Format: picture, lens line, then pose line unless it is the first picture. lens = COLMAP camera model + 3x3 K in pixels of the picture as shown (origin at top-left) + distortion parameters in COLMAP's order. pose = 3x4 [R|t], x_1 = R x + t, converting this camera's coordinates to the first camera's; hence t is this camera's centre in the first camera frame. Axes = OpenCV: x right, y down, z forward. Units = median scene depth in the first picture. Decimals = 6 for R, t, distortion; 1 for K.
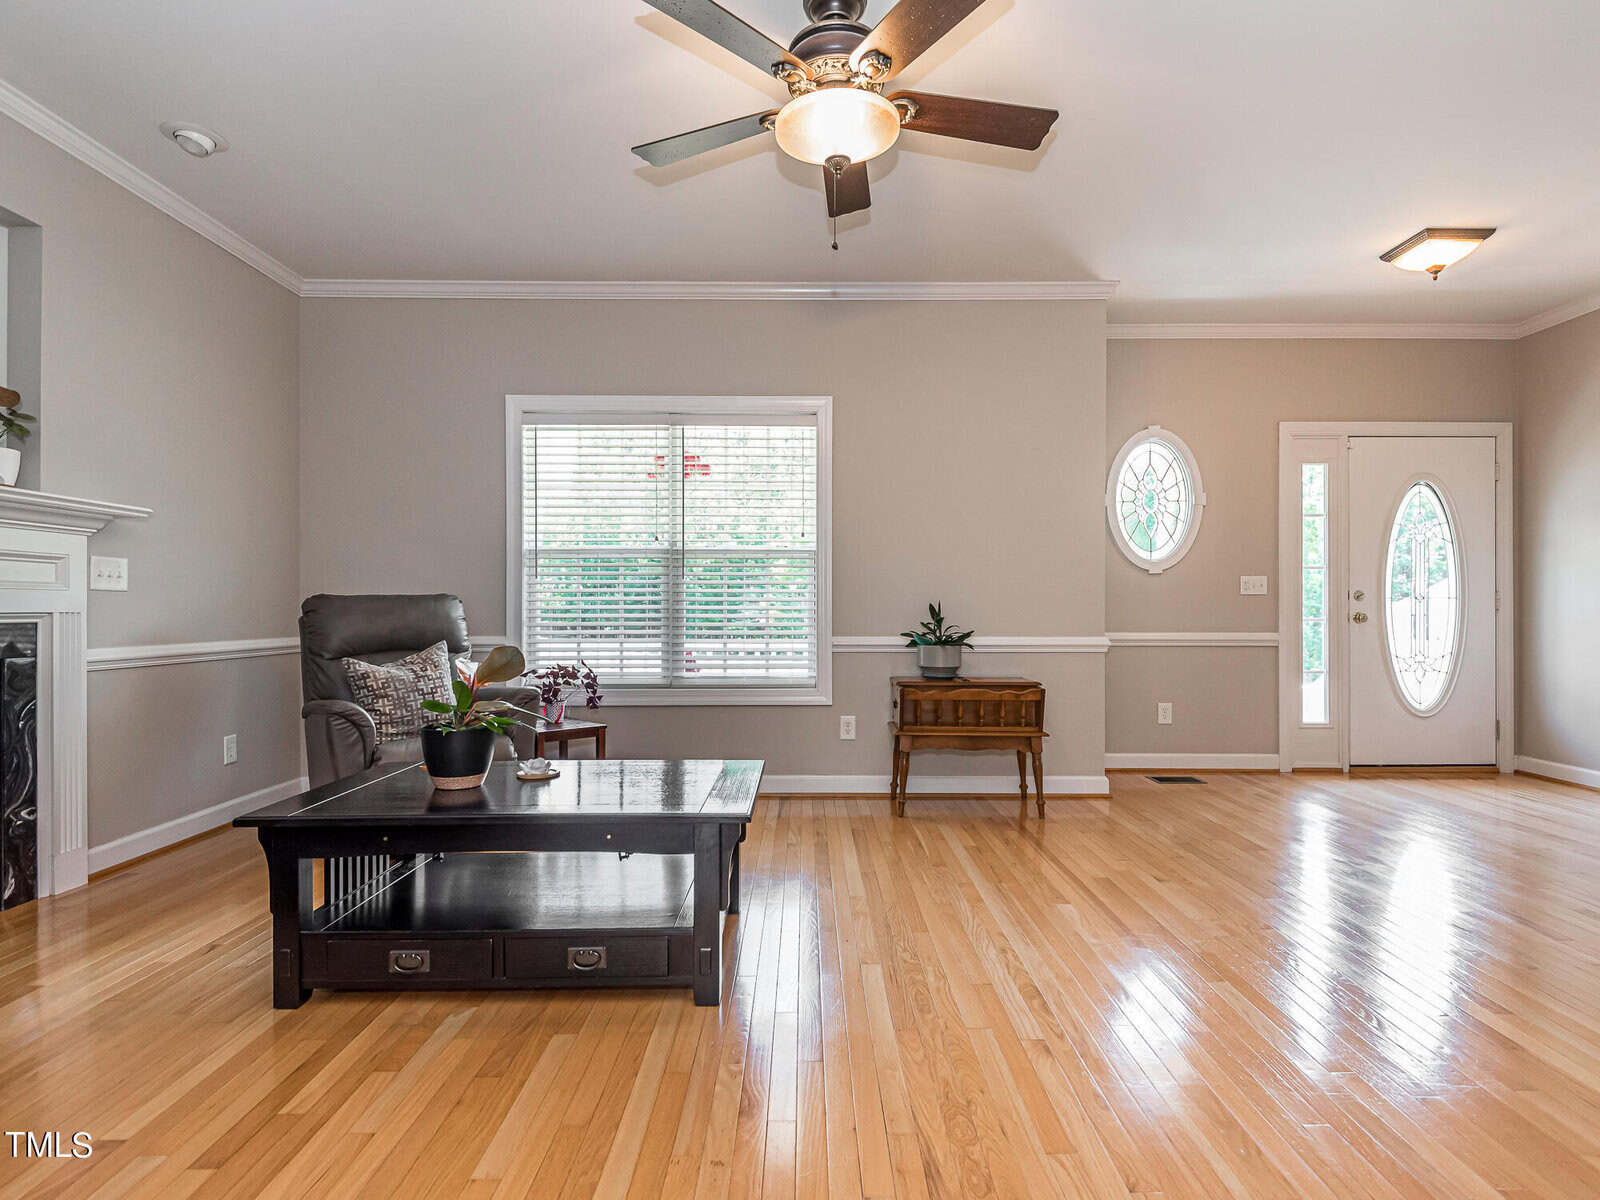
lens RADIAL K [[858.3, 0, 790.0], [0, 858.3, 602.1], [0, 0, 1]] dist [0.037335, -0.006795]
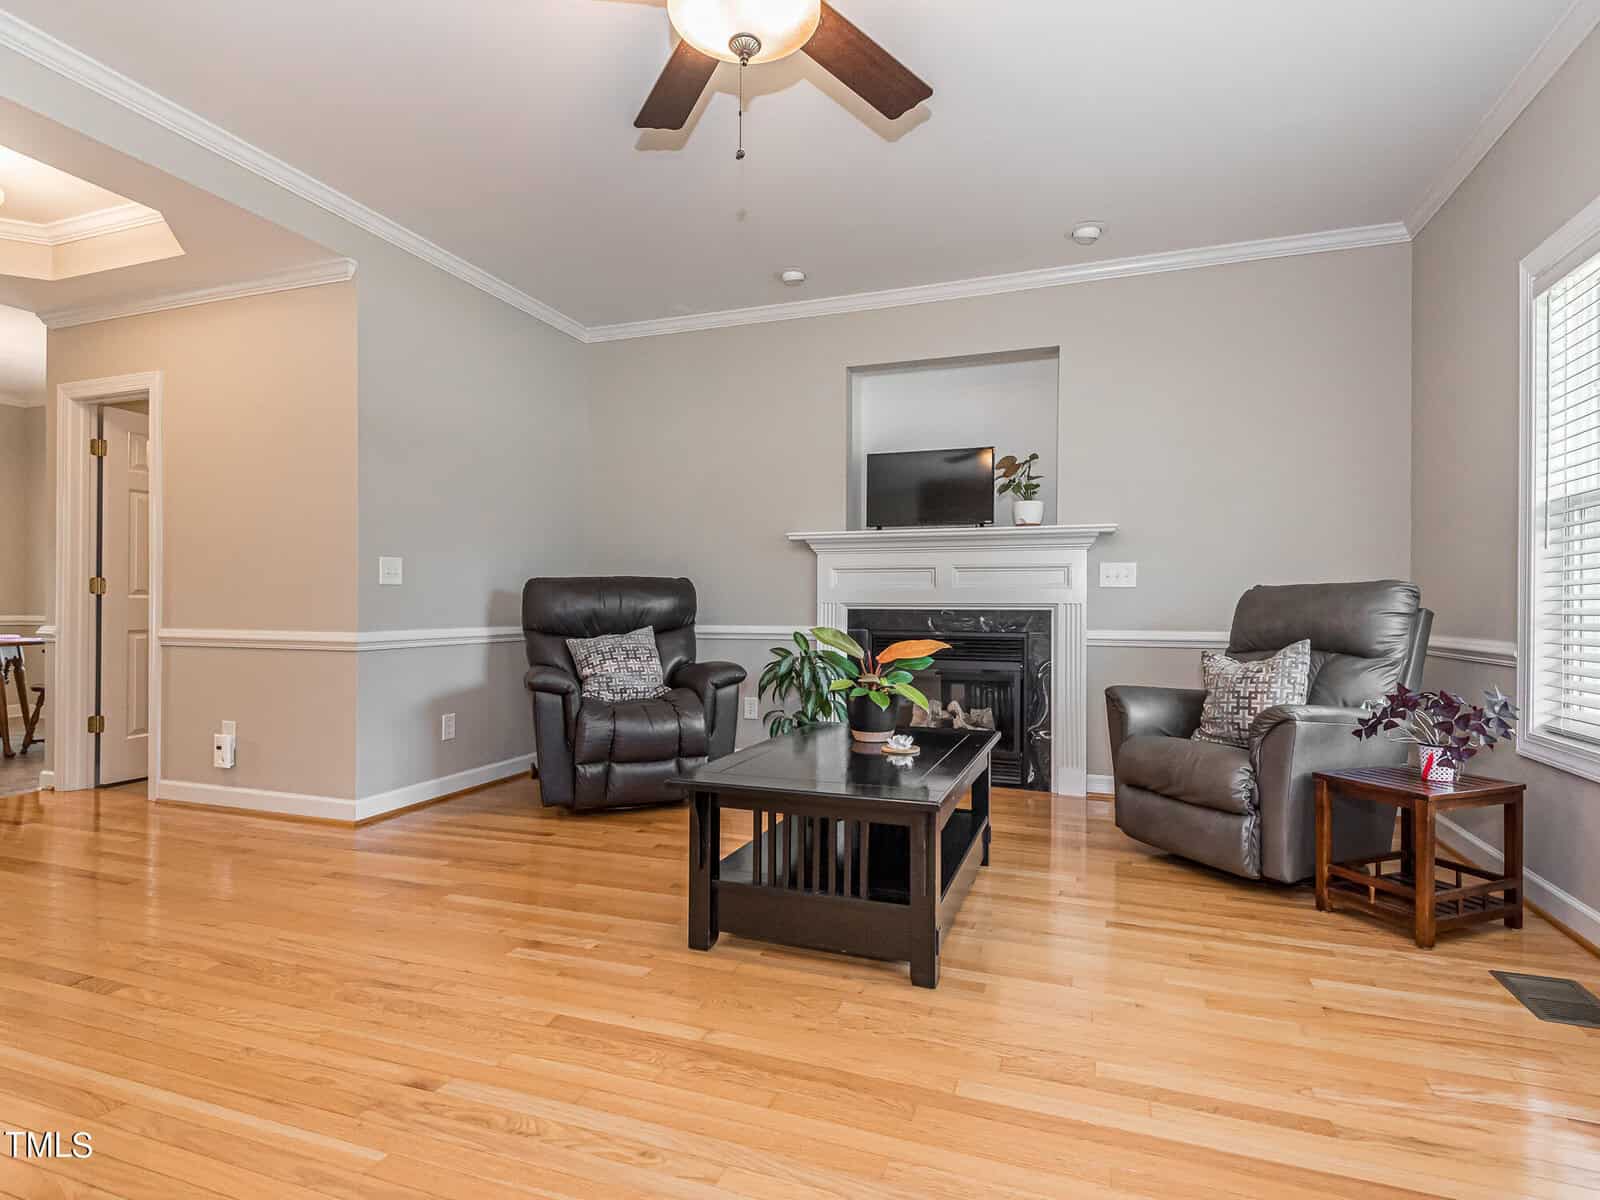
lens RADIAL K [[812.0, 0, 802.3], [0, 812.0, 609.1], [0, 0, 1]] dist [0.028502, -0.017643]
pose [[-0.320569, 0.001589, -0.947224, 0.467370], [0.001173, 0.999998, 0.001280, 0.014605], [0.947224, -0.000701, -0.320571, 0.796333]]
